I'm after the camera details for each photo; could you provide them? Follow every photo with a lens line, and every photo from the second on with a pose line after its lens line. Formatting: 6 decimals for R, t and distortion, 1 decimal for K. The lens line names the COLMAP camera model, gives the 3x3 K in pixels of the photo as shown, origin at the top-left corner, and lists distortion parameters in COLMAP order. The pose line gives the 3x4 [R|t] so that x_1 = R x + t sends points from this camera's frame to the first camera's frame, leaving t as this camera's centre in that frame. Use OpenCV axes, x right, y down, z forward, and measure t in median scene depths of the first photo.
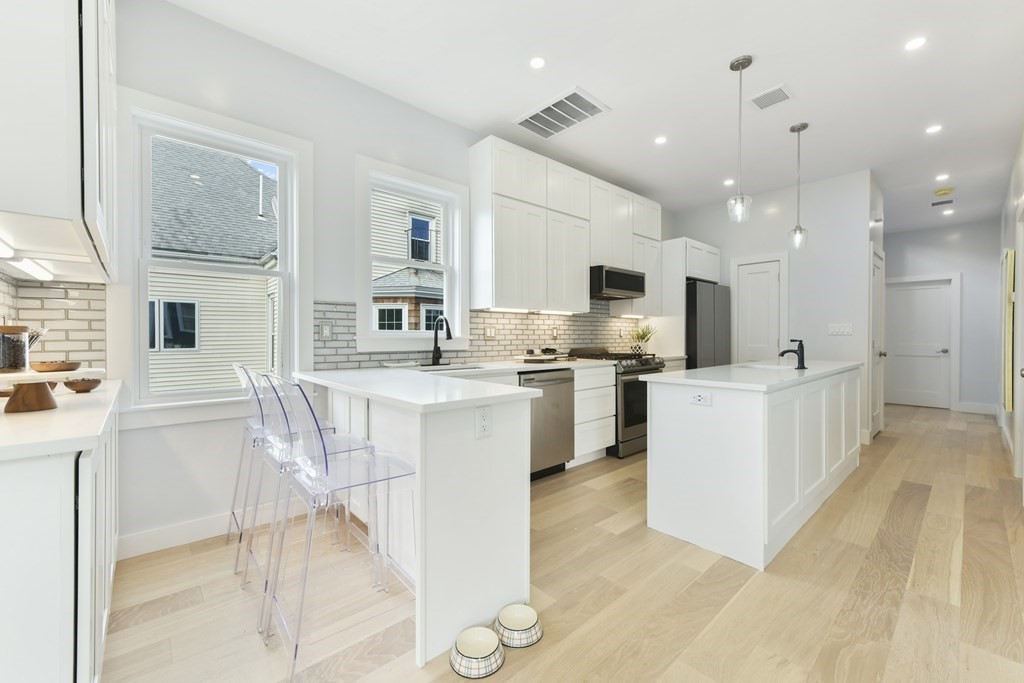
lens RADIAL K [[415.0, 0, 517.5], [0, 415.0, 338.7], [0, 0, 1]] dist [-0.003526, 0.003012]
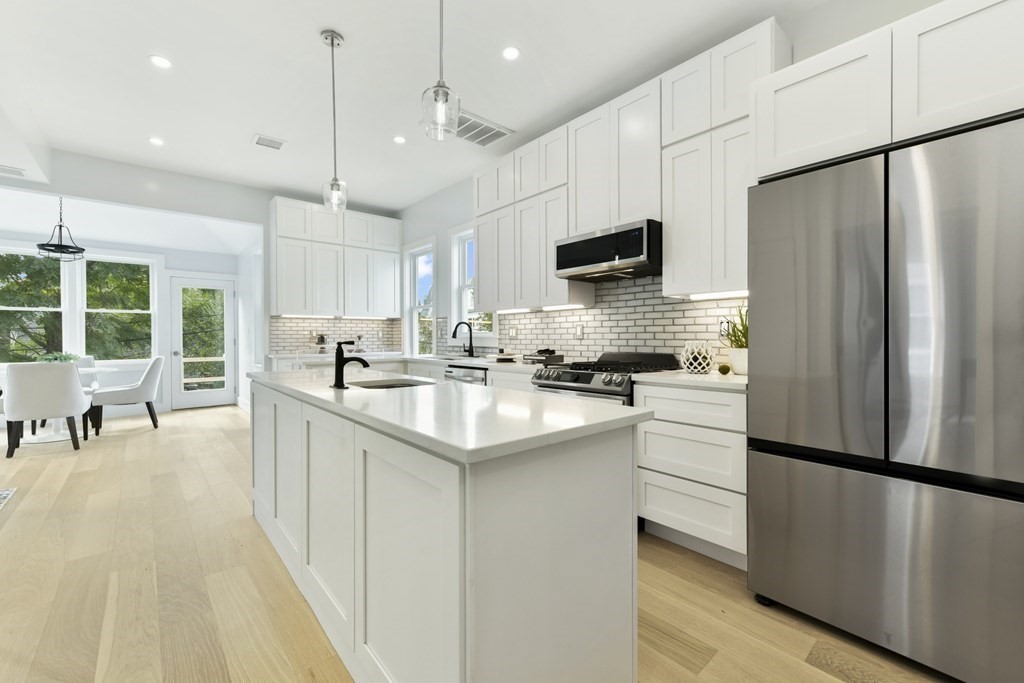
lens RADIAL K [[415.0, 0, 512.0], [0, 415.0, 340.0], [0, 0, 1]] dist [-0.003526, 0.003012]
pose [[-0.013488, 0.009959, -0.999859, 1.058870], [-0.002669, 0.999946, 0.009995, -0.005892], [0.999905, 0.002803, -0.013461, 1.027487]]
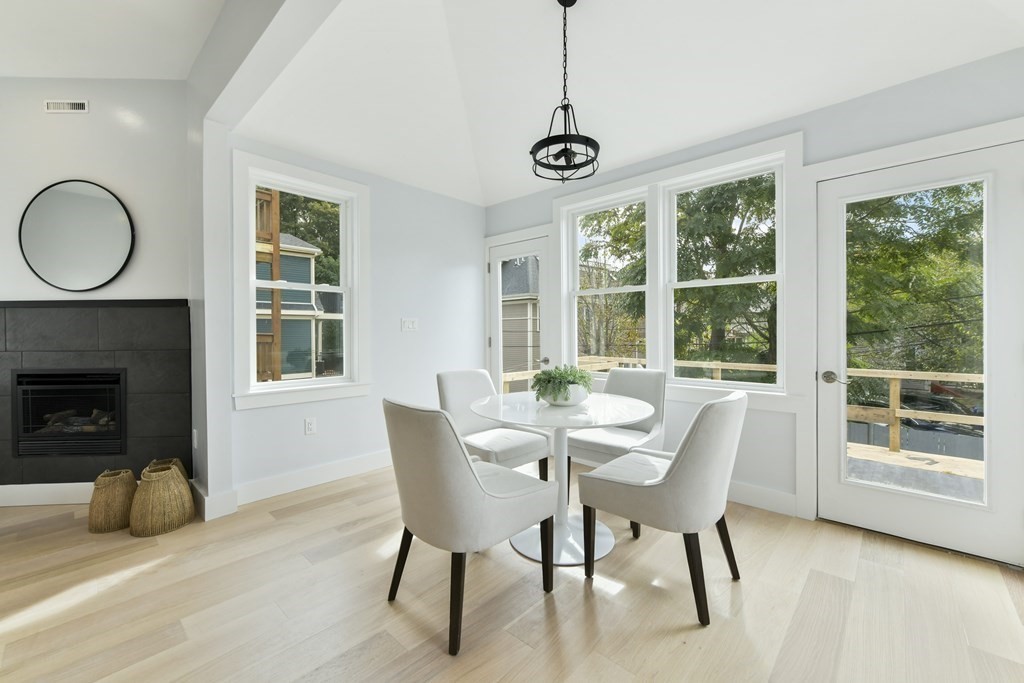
lens RADIAL K [[415.0, 0, 519.9], [0, 415.0, 335.6], [0, 0, 1]] dist [-0.003526, 0.003012]
pose [[-0.996145, 0.006998, -0.087440, -0.121317], [0.005384, 0.999811, 0.018675, -0.012135], [0.087554, 0.018132, -0.995995, 0.205515]]
